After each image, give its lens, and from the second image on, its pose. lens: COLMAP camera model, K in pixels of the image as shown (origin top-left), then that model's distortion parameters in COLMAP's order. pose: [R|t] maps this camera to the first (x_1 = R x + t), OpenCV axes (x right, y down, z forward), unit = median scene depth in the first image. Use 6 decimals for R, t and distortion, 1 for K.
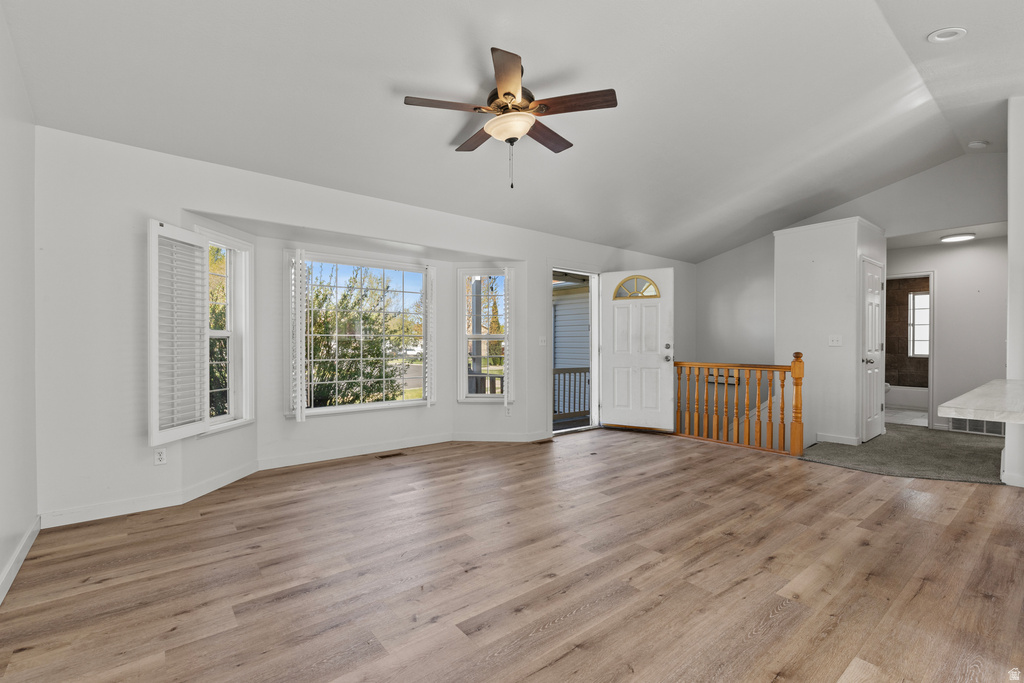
lens RADIAL K [[459.8, 0, 507.8], [0, 459.8, 343.5], [0, 0, 1]] dist [0.004833, 0.000044]
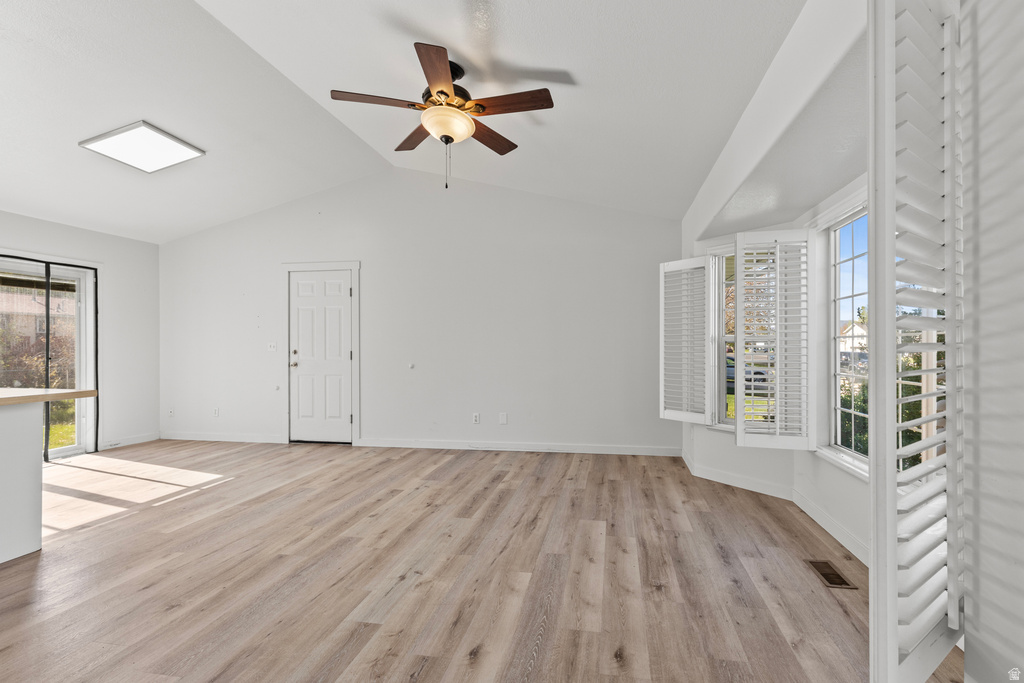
lens RADIAL K [[472.8, 0, 531.1], [0, 472.8, 344.4], [0, 0, 1]] dist [0.001362, 0.000016]
pose [[-0.753467, -0.000257, -0.657486, 0.426795], [0.000290, 1.000000, -0.000723, -0.005715], [0.657486, -0.000736, -0.753466, 1.519947]]
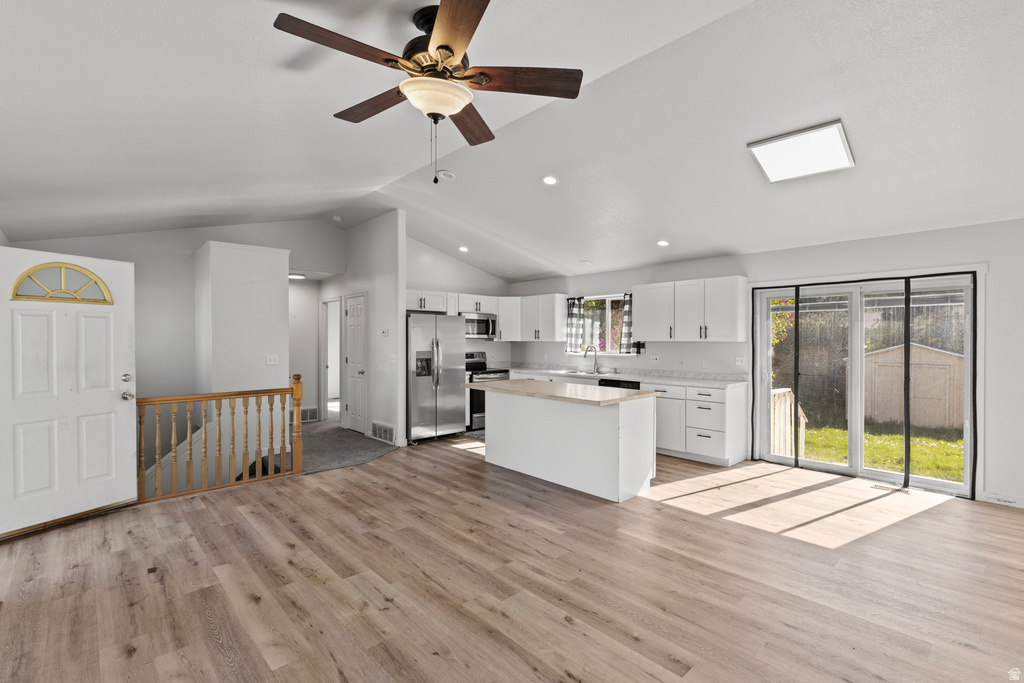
lens RADIAL K [[459.8, 0, 507.8], [0, 459.8, 343.5], [0, 0, 1]] dist [0.004833, 0.000044]
pose [[-0.070117, -0.010998, 0.997478, -0.584587], [0.003396, 0.999931, 0.011263, -0.079592], [-0.997533, 0.004177, -0.070074, 0.768721]]
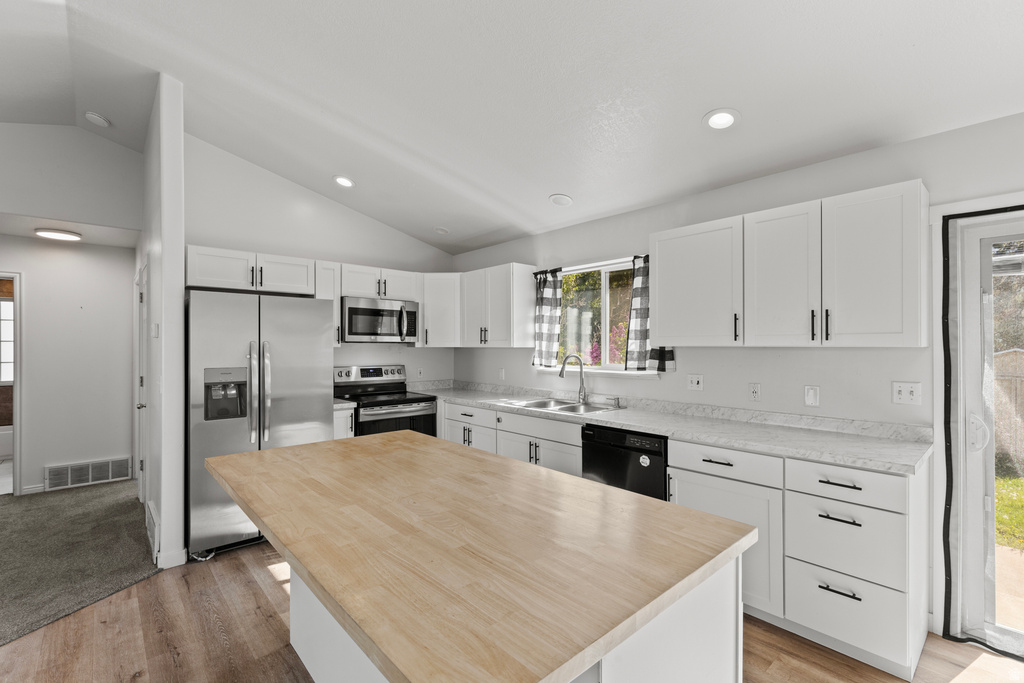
lens RADIAL K [[456.9, 0, 517.5], [0, 456.9, 345.8], [0, 0, 1]] dist [0.001439, 0.000307]
pose [[-0.061562, -0.002976, 0.998099, 0.288395], [0.005319, 0.999980, 0.003309, -0.072960], [-0.998089, 0.005512, -0.061545, 0.473813]]
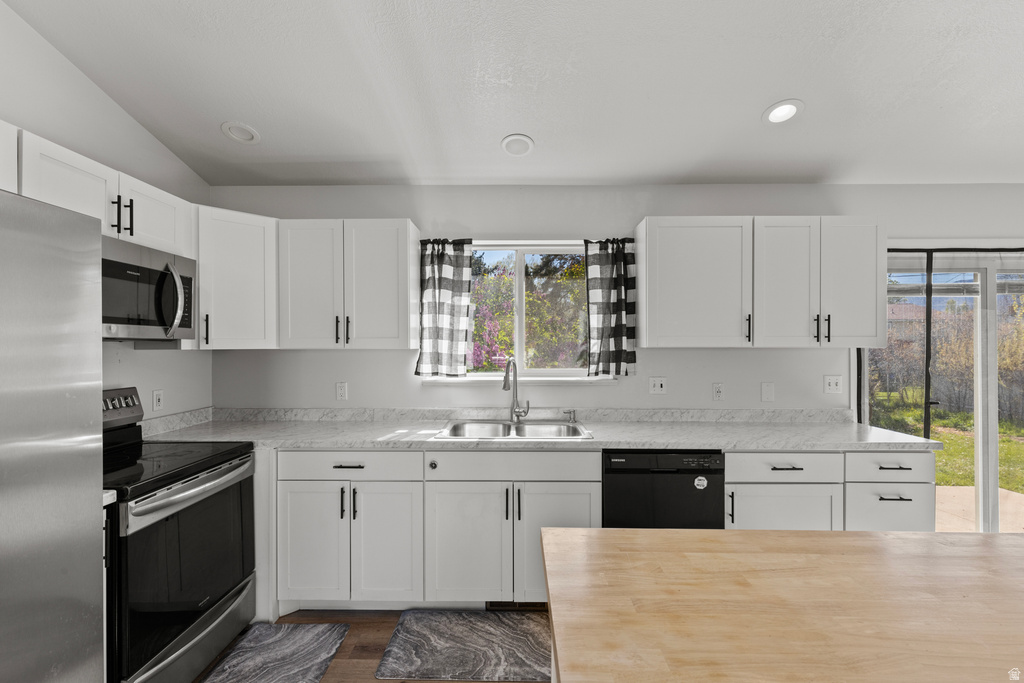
lens RADIAL K [[459.8, 0, 507.8], [0, 459.8, 343.5], [0, 0, 1]] dist [0.004833, 0.000044]
pose [[-0.769884, -0.001728, 0.638181, 0.824644], [0.000740, 0.999993, 0.003601, -0.076937], [-0.638183, 0.003244, -0.769878, 0.887063]]
